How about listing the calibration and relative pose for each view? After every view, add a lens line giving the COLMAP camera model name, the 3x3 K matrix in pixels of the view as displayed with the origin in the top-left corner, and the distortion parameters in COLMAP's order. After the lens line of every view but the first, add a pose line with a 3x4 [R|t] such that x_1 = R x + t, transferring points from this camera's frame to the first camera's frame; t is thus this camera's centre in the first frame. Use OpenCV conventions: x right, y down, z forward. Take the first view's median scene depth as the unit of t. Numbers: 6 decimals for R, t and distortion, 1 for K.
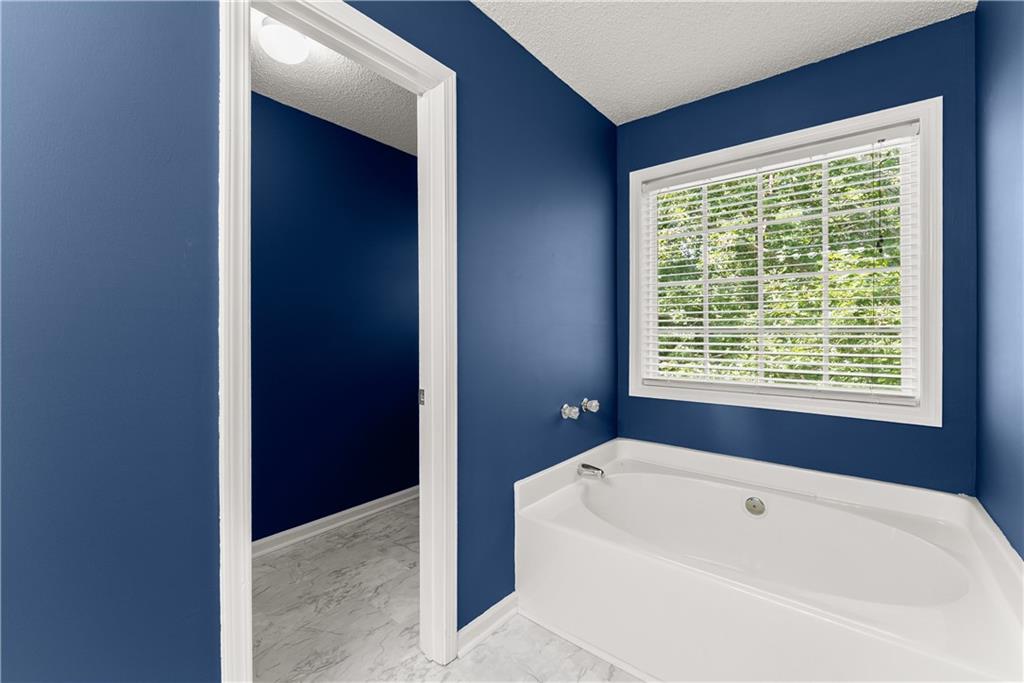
lens RADIAL K [[420.3, 0, 513.7], [0, 420.3, 339.5], [0, 0, 1]] dist [0.000793, -0.000654]
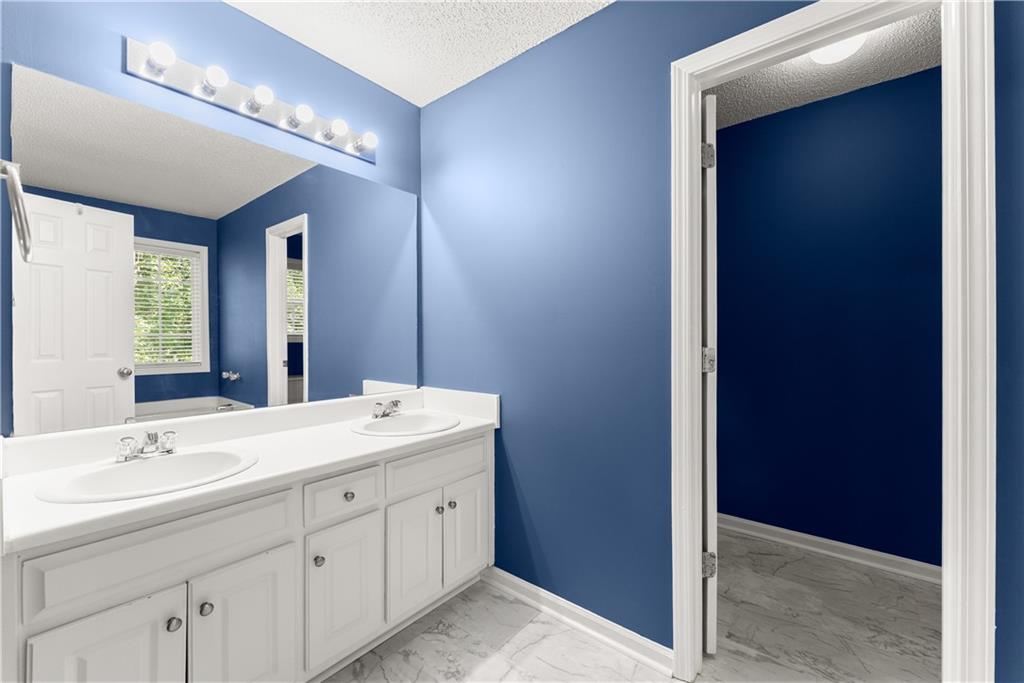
lens RADIAL K [[420.3, 0, 510.8], [0, 420.3, 339.1], [0, 0, 1]] dist [0.000793, -0.000654]
pose [[-0.011443, 0.001254, -0.999934, 0.460884], [-0.003085, 0.999994, 0.001289, -0.005653], [0.999930, 0.003100, -0.011440, 0.231414]]
